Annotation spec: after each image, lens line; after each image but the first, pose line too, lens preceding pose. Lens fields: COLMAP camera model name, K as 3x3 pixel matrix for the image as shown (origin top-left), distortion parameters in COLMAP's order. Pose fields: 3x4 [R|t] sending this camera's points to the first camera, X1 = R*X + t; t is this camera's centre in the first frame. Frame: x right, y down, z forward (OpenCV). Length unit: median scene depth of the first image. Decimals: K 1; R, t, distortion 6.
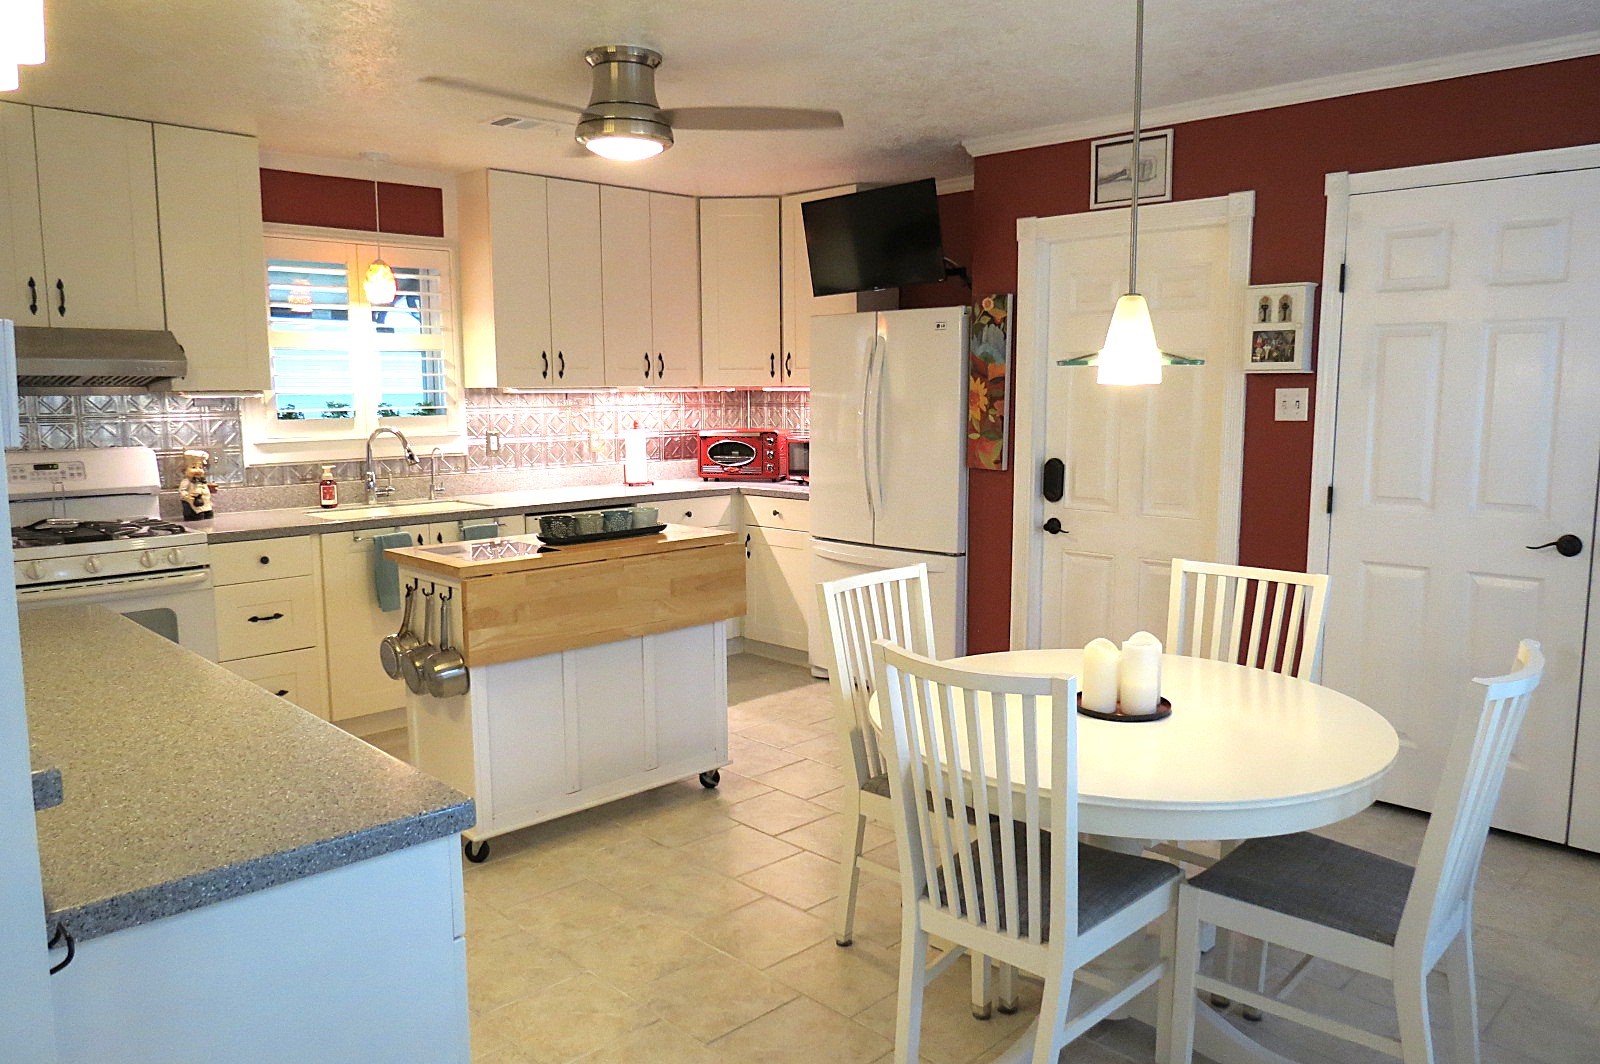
lens RADIAL K [[1125.0, 0, 807.4], [0, 1125.0, 533.1], [0, 0, 1]] dist [-0.035529, 0.006411]
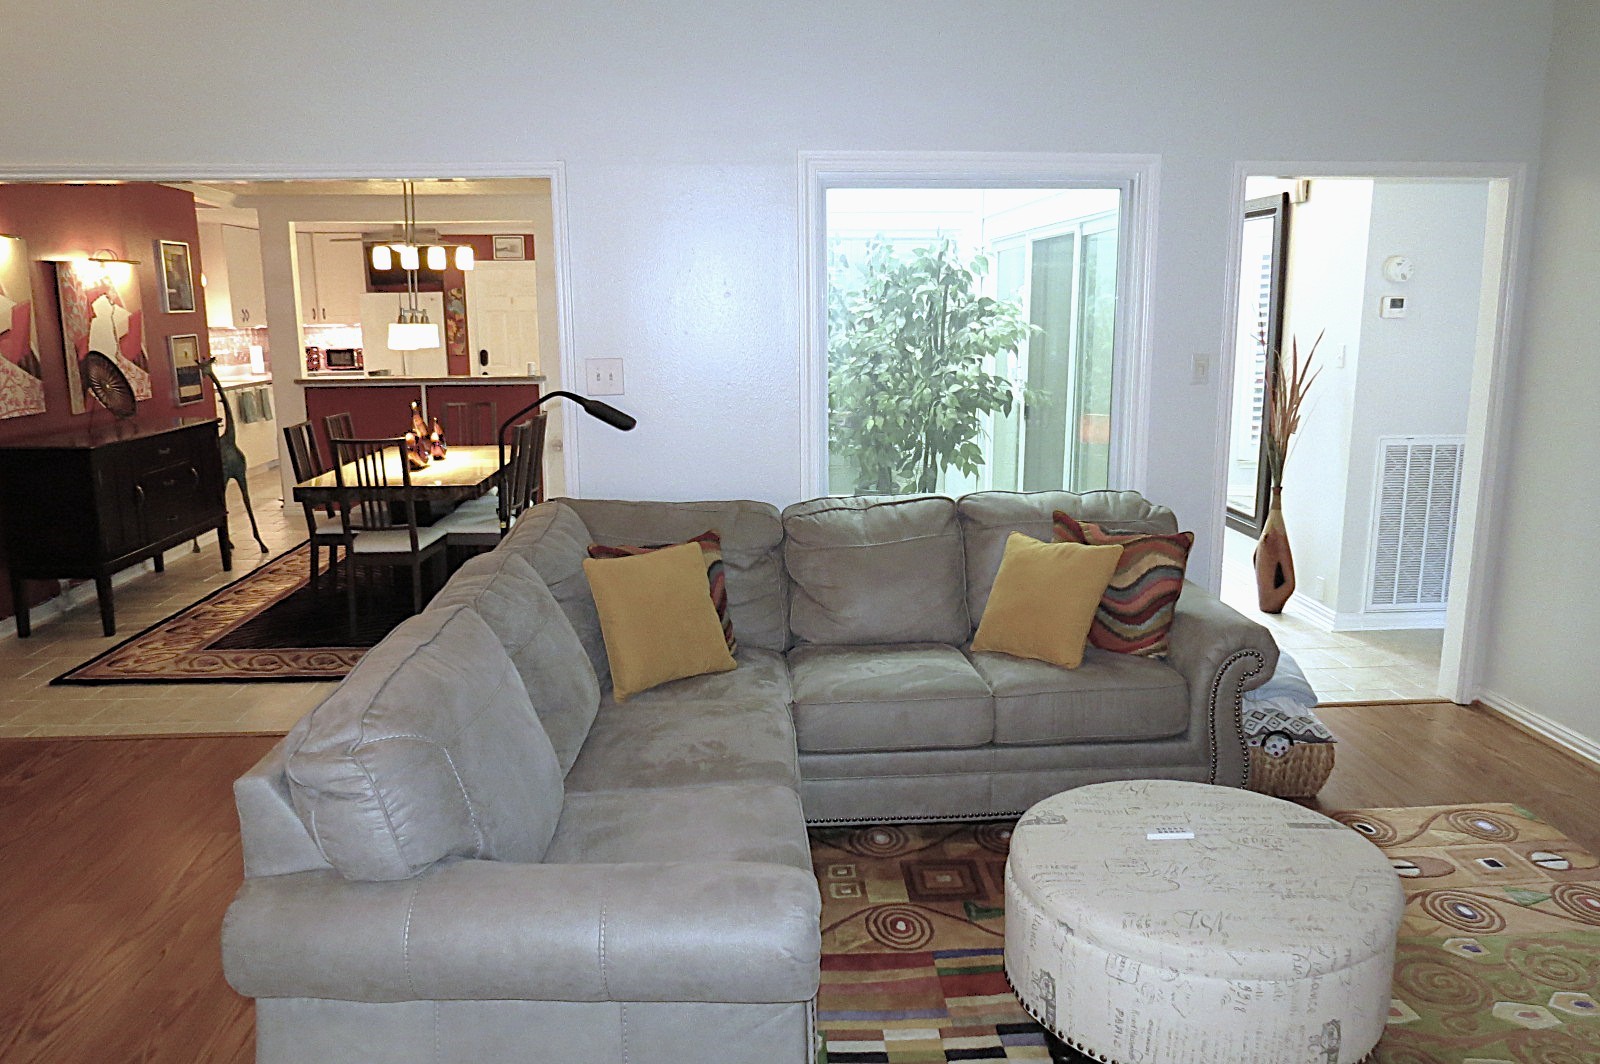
lens RADIAL K [[1125.0, 0, 807.4], [0, 1125.0, 533.1], [0, 0, 1]] dist [-0.035529, 0.006411]
pose [[0.660986, -0.149815, 0.735291, -1.323890], [0.099194, 0.988713, 0.112279, 0.145885], [-0.743813, -0.001278, 0.668386, -1.393222]]
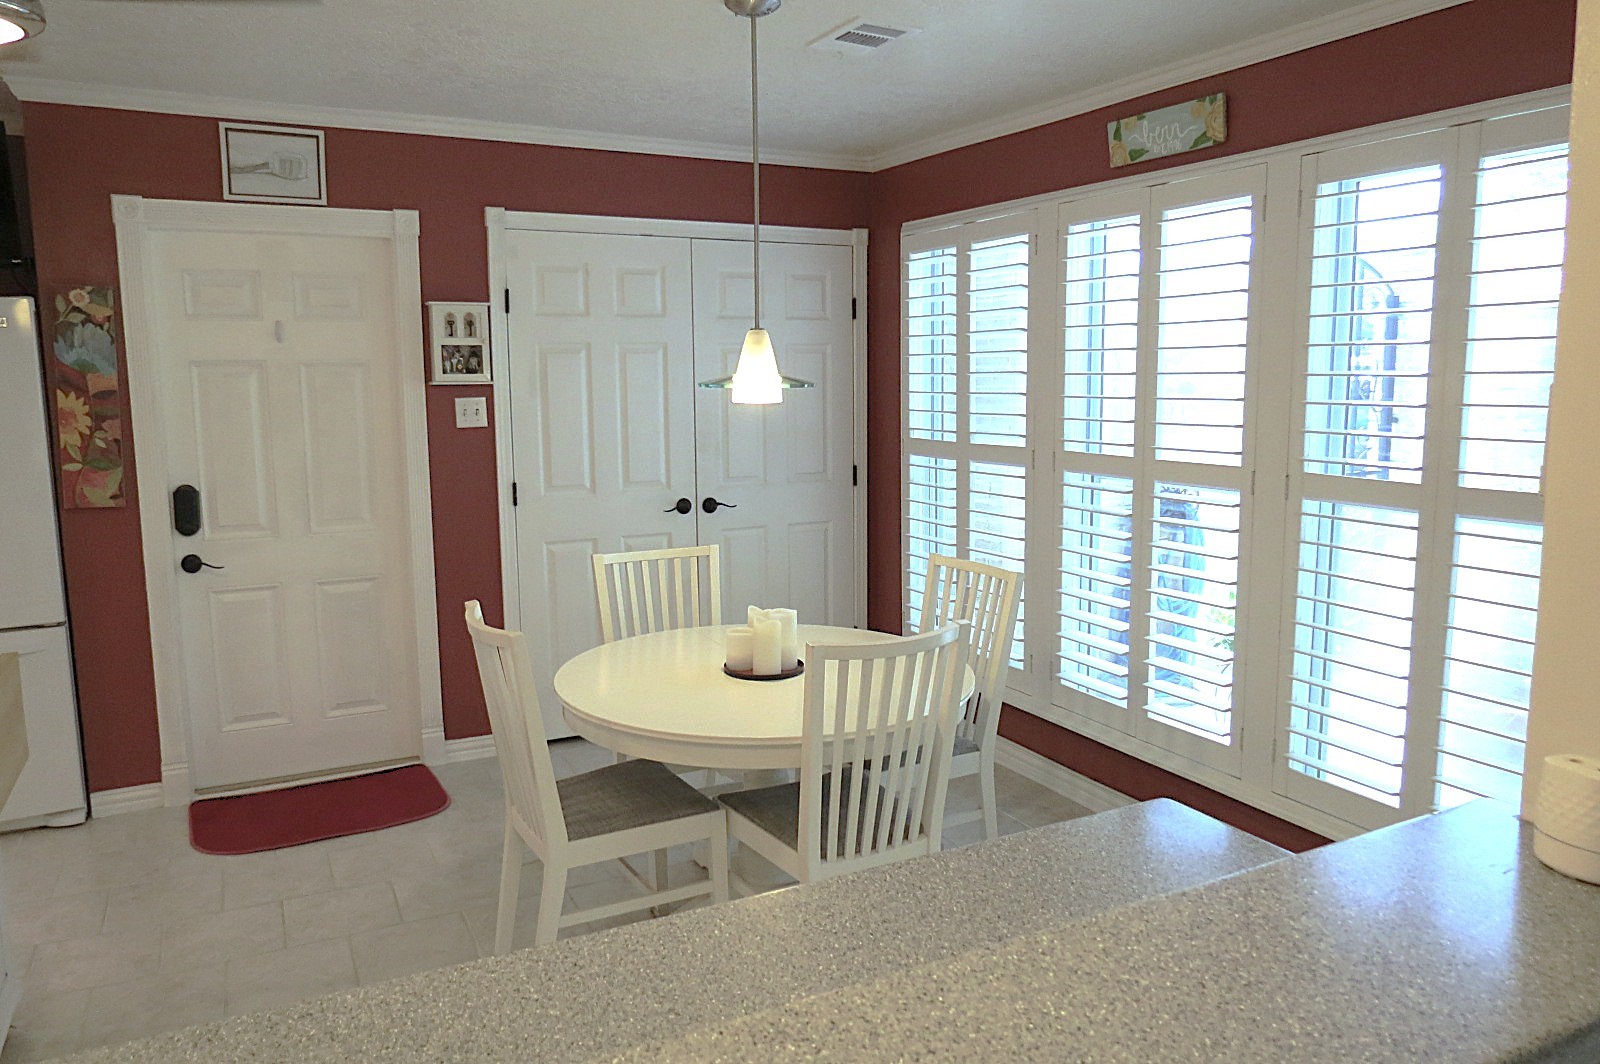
lens RADIAL K [[1125.0, 0, 807.4], [0, 1125.0, 533.1], [0, 0, 1]] dist [-0.035529, 0.006411]
pose [[0.307999, -0.132606, 0.942100, -0.436938], [0.126465, 0.987158, 0.097603, -0.053696], [-0.942944, 0.089081, 0.320814, 0.290804]]
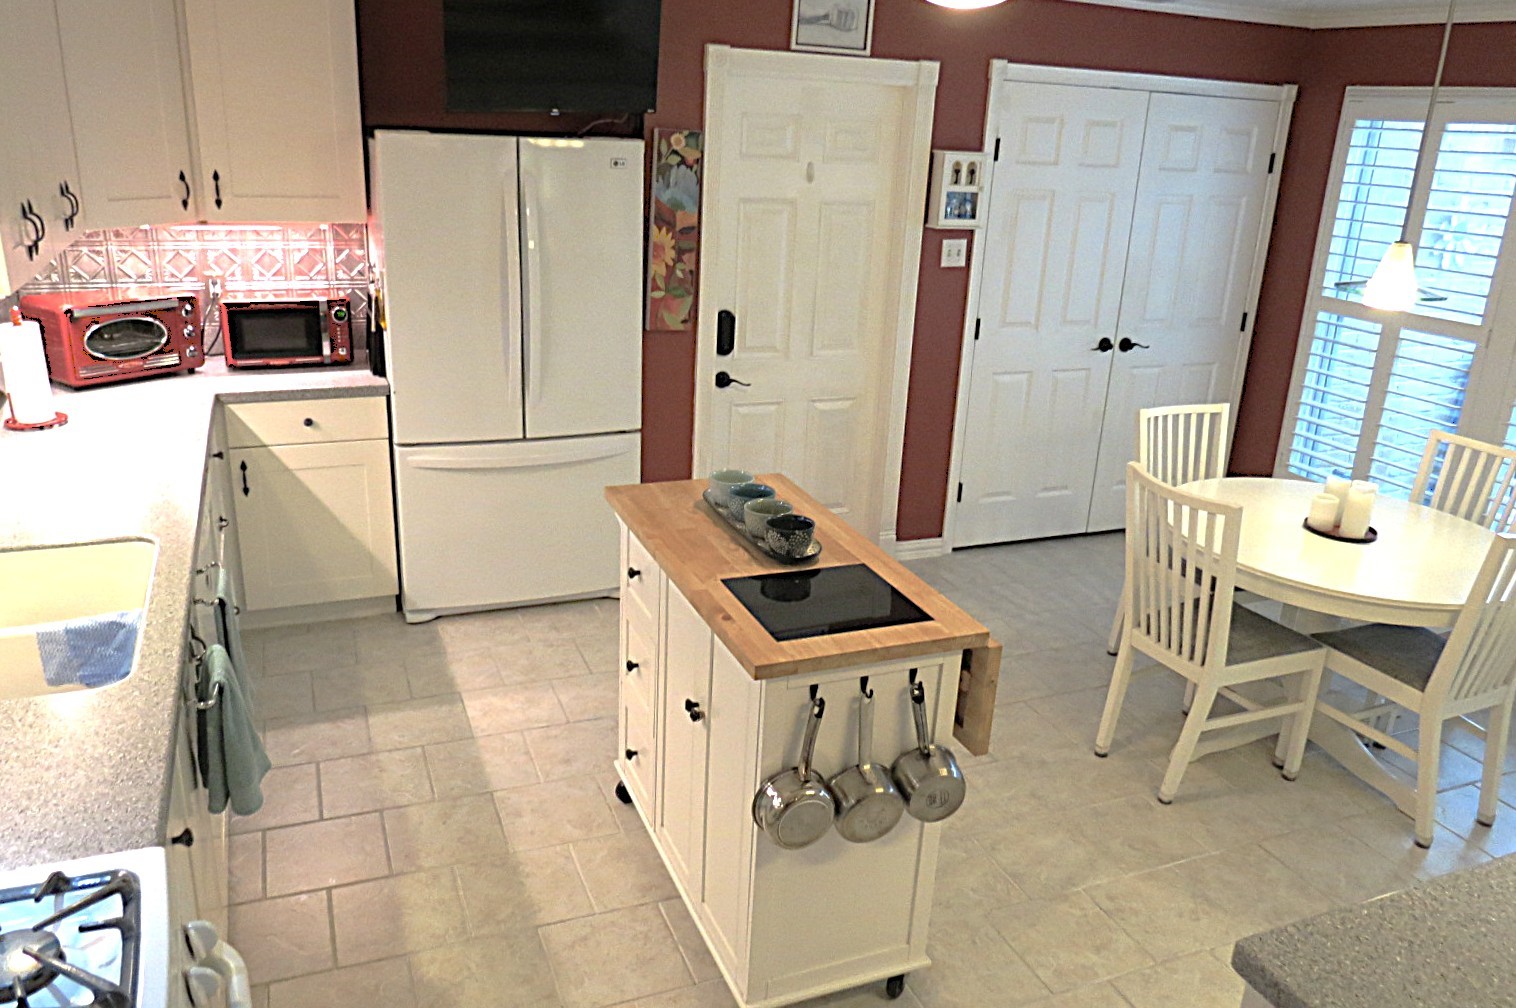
lens RADIAL K [[1119.8, 0, 751.7], [0, 1119.8, 510.4], [0, 0, 1]] dist [-0.036543, 0.005920]
pose [[0.389323, -0.284080, 0.876200, -0.660291], [0.071092, 0.957682, 0.278910, -0.169019], [-0.918354, -0.046296, 0.393044, 0.601801]]
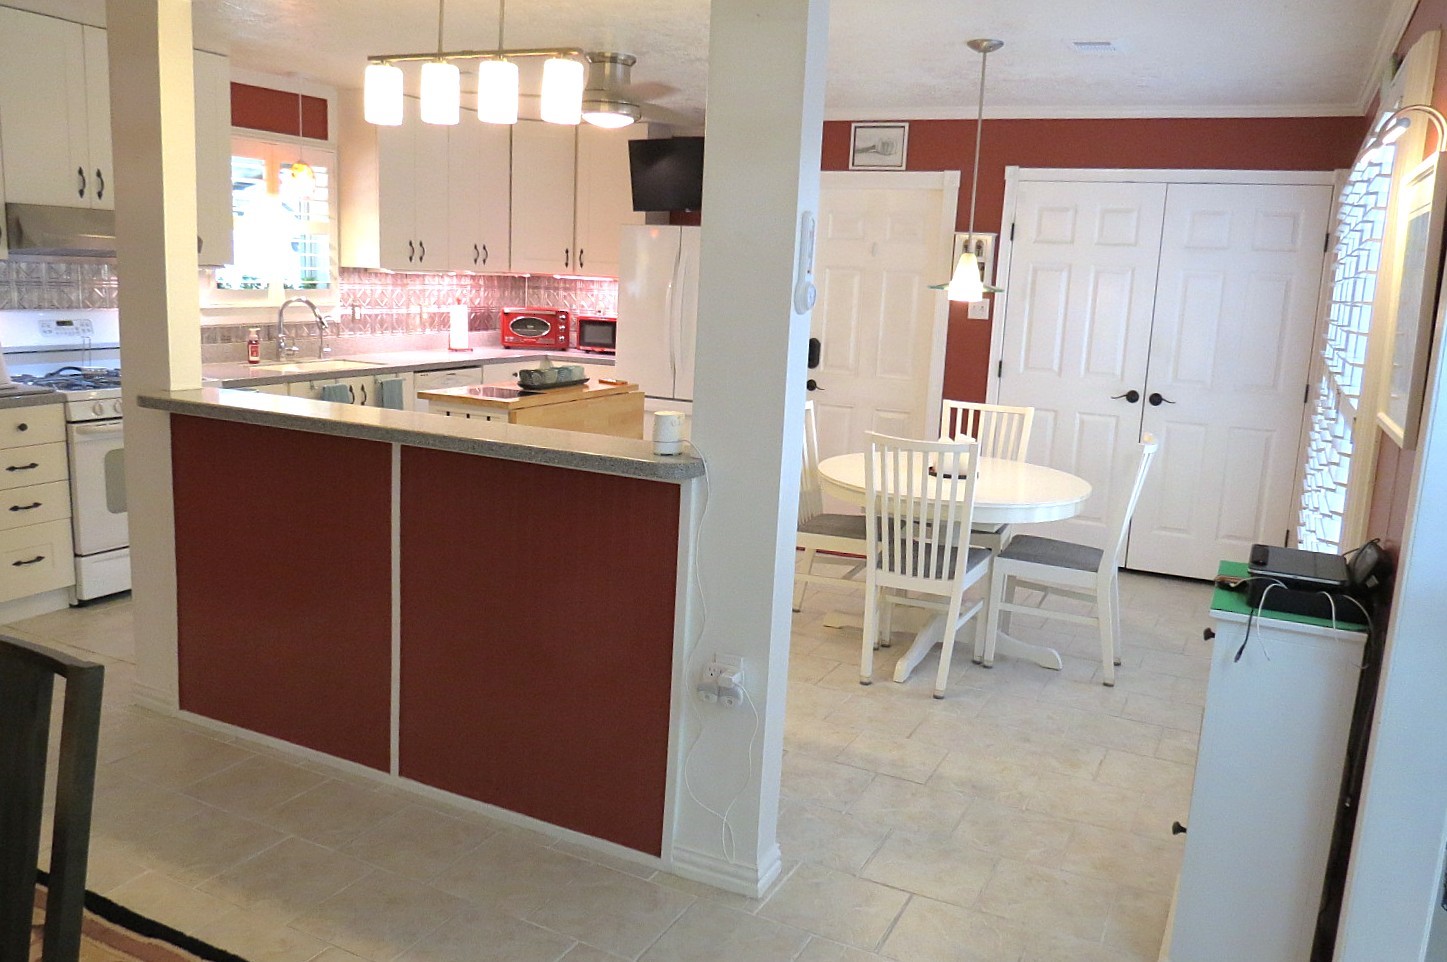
lens RADIAL K [[1117.9, 0, 723.5], [0, 1117.9, 481.0], [0, 0, 1]] dist [-0.036294, 0.000062]
pose [[0.945375, -0.013544, 0.325703, -0.363394], [-0.007086, 0.998047, 0.062071, 0.028528], [-0.325907, -0.060988, 0.943432, -0.333461]]
